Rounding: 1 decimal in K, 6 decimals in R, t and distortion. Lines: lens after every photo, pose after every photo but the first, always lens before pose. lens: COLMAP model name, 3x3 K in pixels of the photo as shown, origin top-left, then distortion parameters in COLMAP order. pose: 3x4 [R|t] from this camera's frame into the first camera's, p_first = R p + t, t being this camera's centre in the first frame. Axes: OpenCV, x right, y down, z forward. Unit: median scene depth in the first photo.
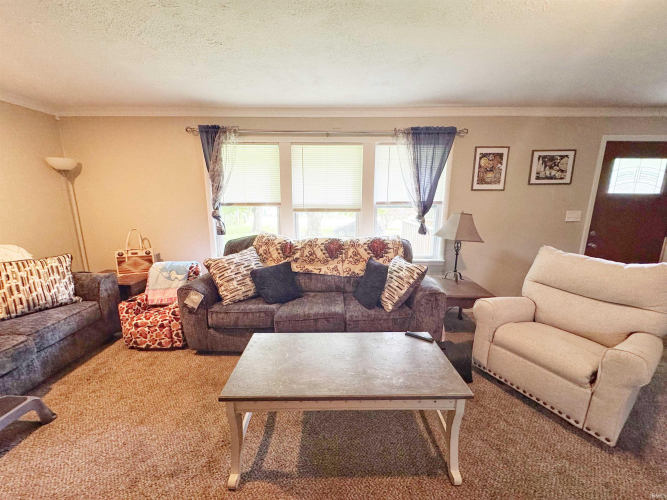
lens RADIAL K [[265.5, 0, 333.5], [0, 265.5, 250.0], [0, 0, 1]] dist [-0.002658, 0.000199]
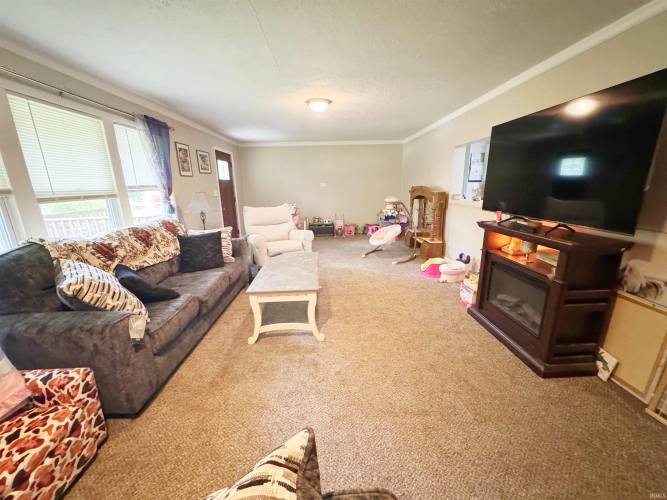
lens RADIAL K [[265.5, 0, 333.5], [0, 265.5, 250.0], [0, 0, 1]] dist [-0.002658, 0.000199]
pose [[-0.045606, -0.245870, 0.968229, -0.881280], [0.216833, 0.943693, 0.249853, -0.046621], [-0.975143, 0.221339, 0.010275, 0.348224]]
